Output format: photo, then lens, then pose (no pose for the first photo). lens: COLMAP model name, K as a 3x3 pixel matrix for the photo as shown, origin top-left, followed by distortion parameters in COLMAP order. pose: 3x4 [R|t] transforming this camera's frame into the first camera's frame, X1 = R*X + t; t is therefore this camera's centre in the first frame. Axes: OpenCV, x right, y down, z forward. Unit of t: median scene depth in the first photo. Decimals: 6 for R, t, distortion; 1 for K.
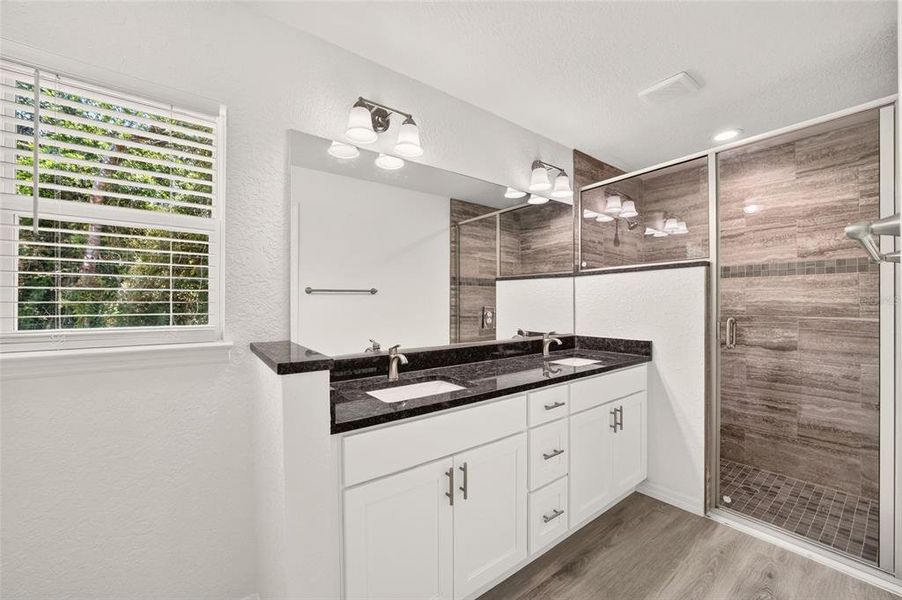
lens RADIAL K [[357.8, 0, 446.3], [0, 357.8, 303.4], [0, 0, 1]] dist [-0.012537, 0.000663]
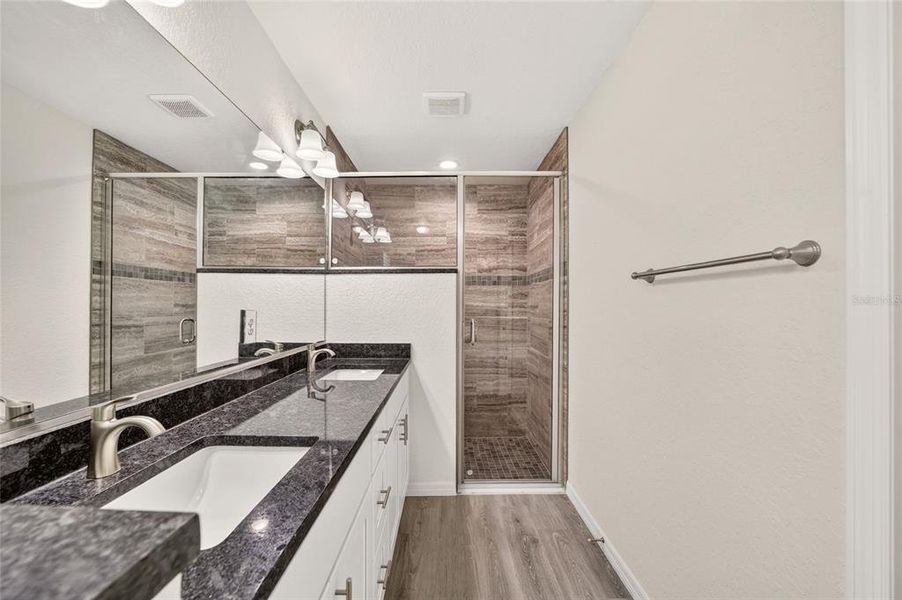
lens RADIAL K [[358.2, 0, 448.9], [0, 358.2, 307.1], [0, 0, 1]] dist [-0.023388, 0.000395]
pose [[0.593210, 0.002013, 0.805045, -0.162922], [-0.003466, 0.999994, 0.000054, 0.002236], [-0.805040, -0.002823, 0.593213, 0.277561]]
